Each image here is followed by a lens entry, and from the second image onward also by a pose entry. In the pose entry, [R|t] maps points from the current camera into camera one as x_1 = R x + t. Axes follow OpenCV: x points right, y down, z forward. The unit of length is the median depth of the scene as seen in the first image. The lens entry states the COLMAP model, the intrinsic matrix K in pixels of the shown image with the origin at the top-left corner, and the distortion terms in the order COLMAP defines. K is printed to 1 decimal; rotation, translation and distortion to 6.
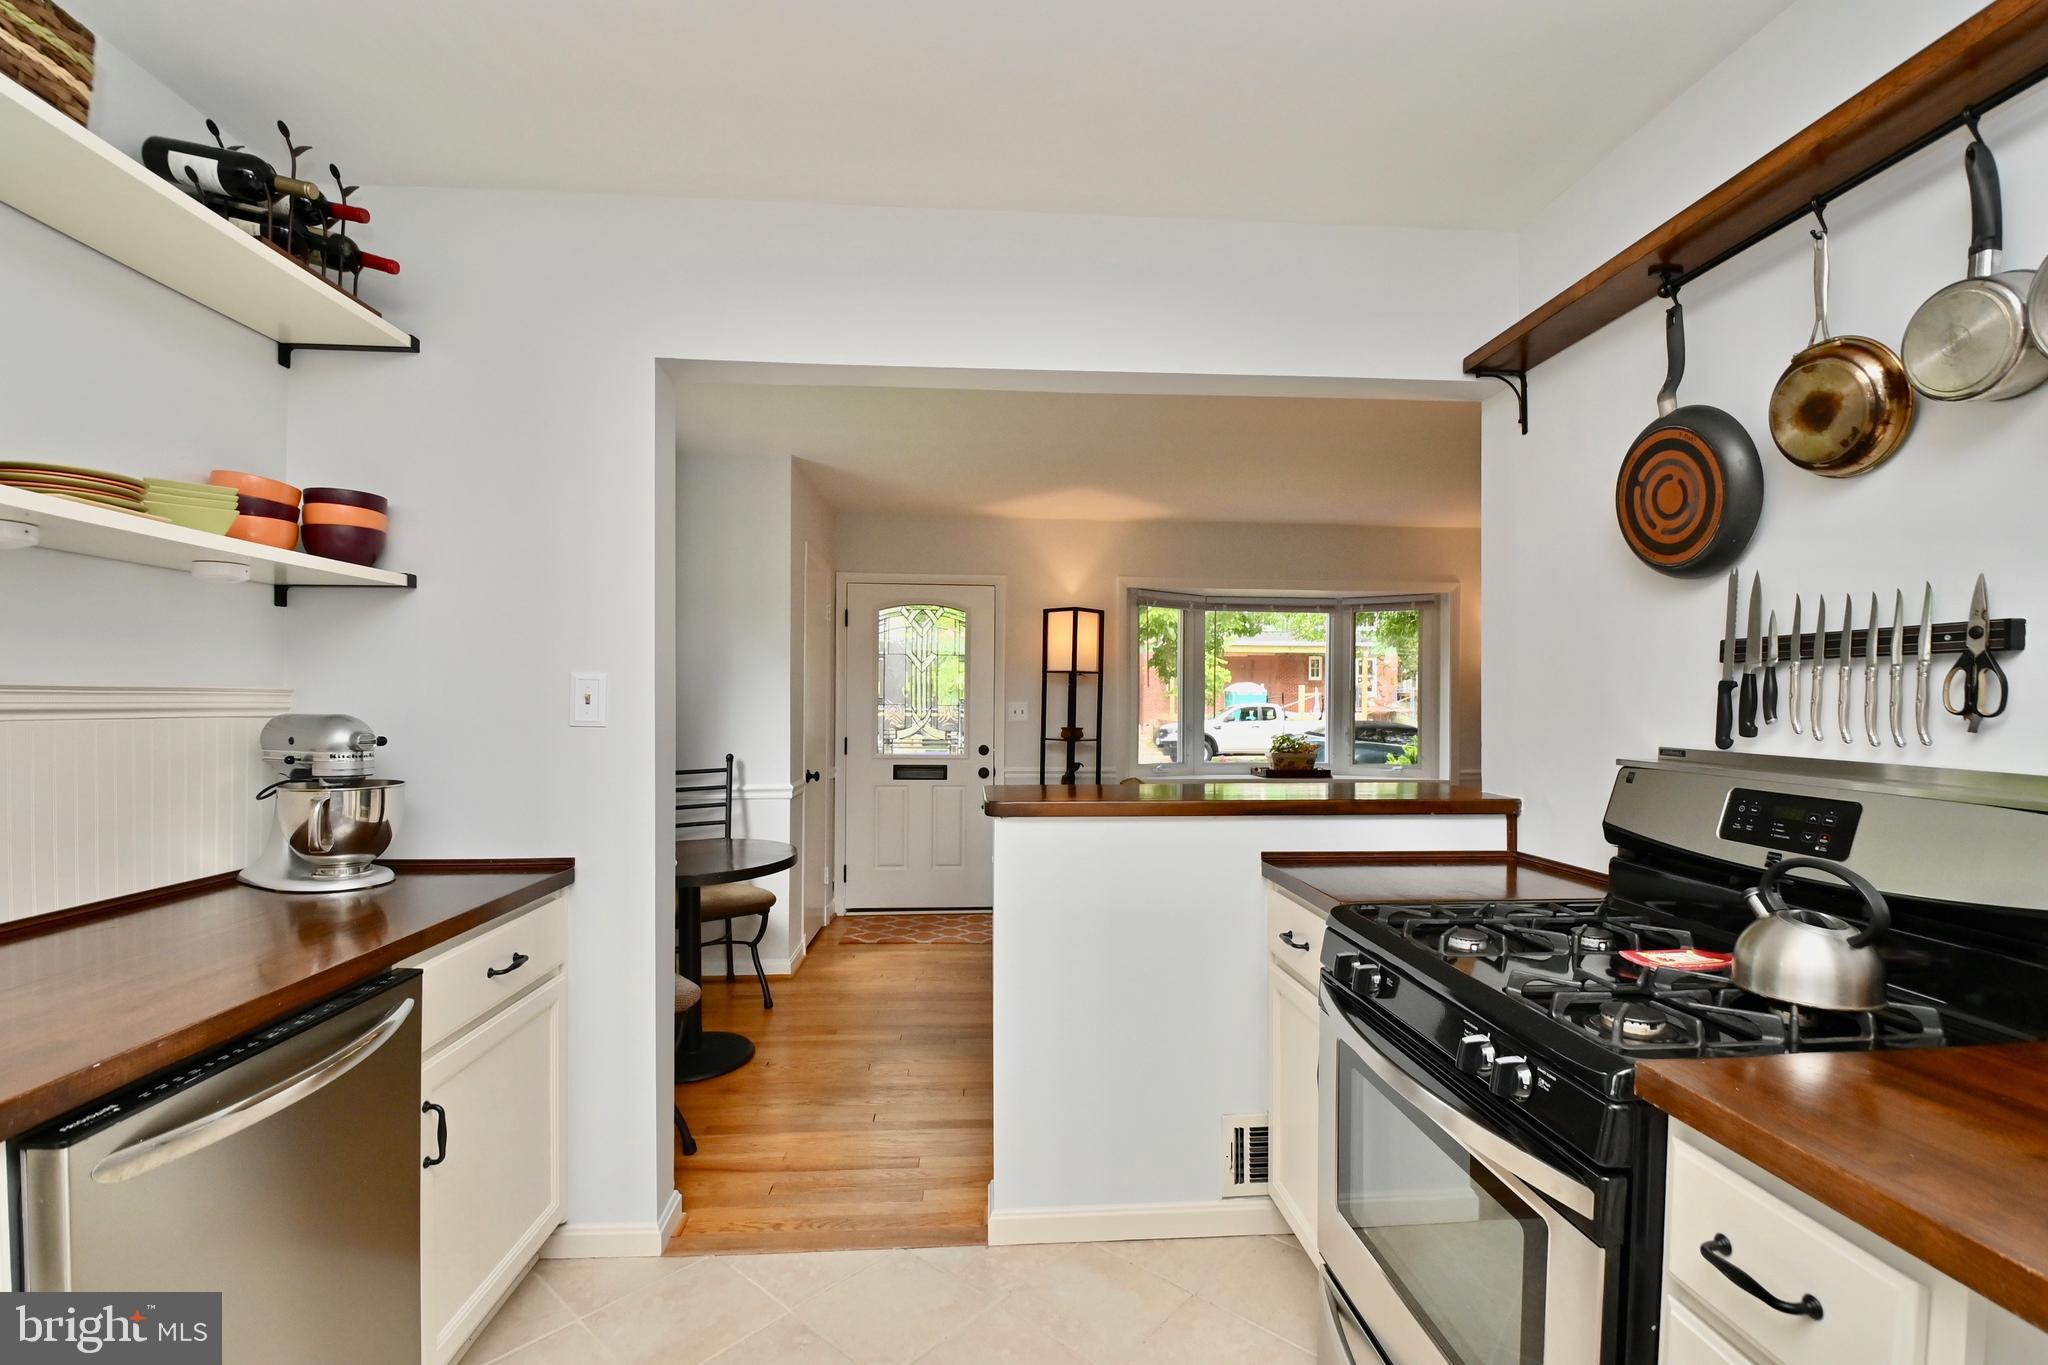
lens RADIAL K [[900.9, 0, 1037.5], [0, 900.9, 713.6], [0, 0, 1]] dist [0.018339, -0.024344]
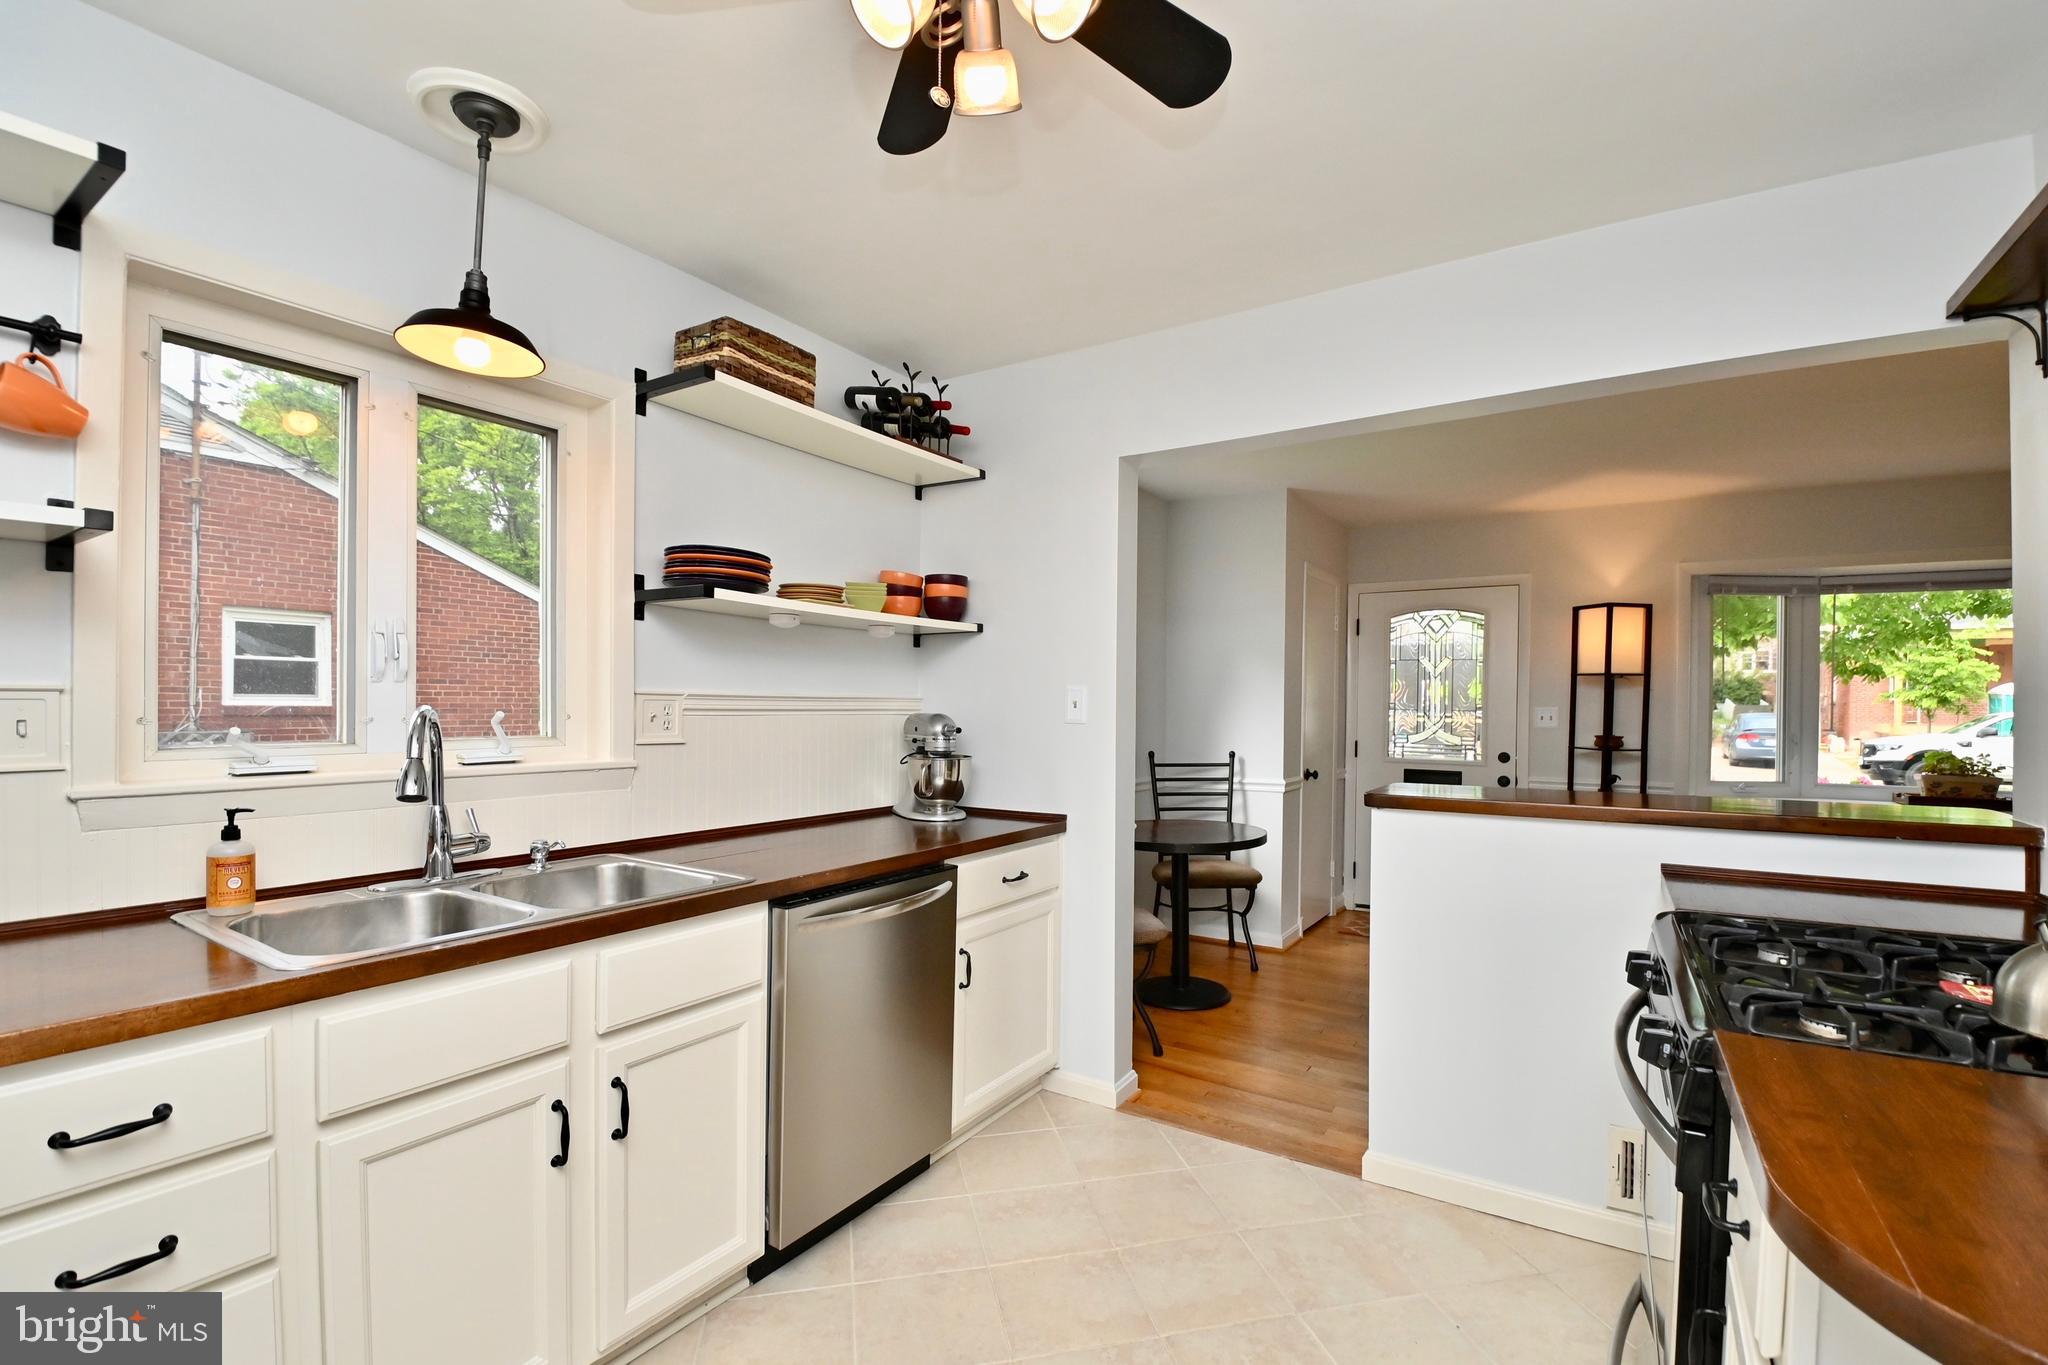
lens RADIAL K [[900.9, 0, 1037.5], [0, 900.9, 713.6], [0, 0, 1]] dist [0.018339, -0.024344]
pose [[0.804459, 0.006250, -0.593975, 0.284861], [-0.009793, 0.999948, -0.002741, 0.003251], [0.593928, 0.008022, 0.804479, -0.170735]]
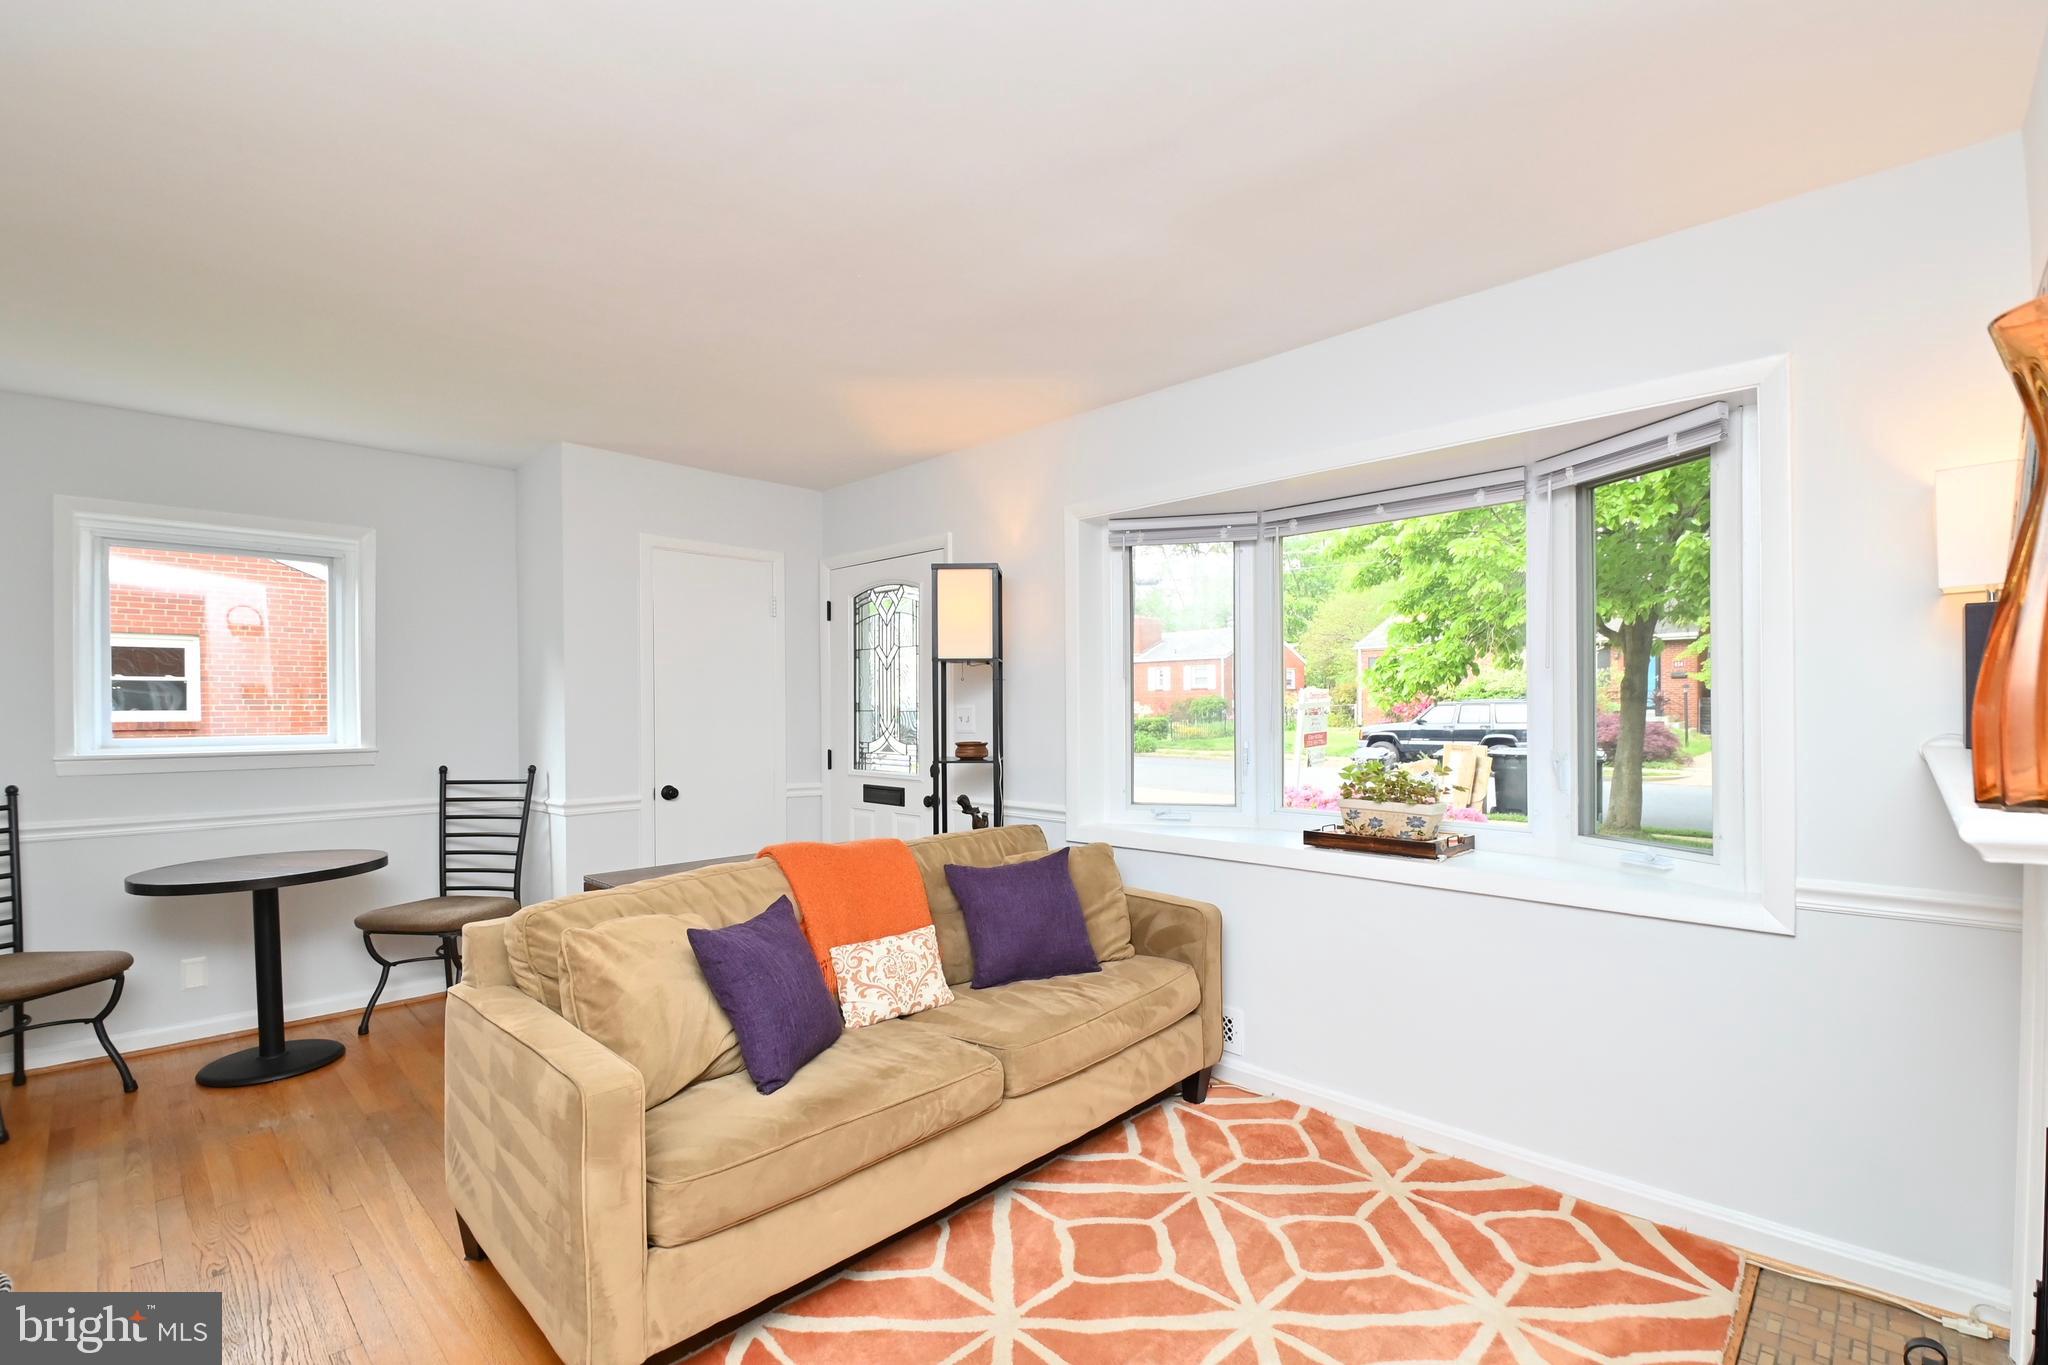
lens RADIAL K [[900.9, 0, 1037.5], [0, 900.9, 713.6], [0, 0, 1]] dist [0.018339, -0.024344]
pose [[0.668768, -0.006796, -0.743440, 1.404909], [0.005136, 0.999977, -0.004520, -0.007191], [0.743453, -0.000795, 0.668787, 1.440950]]
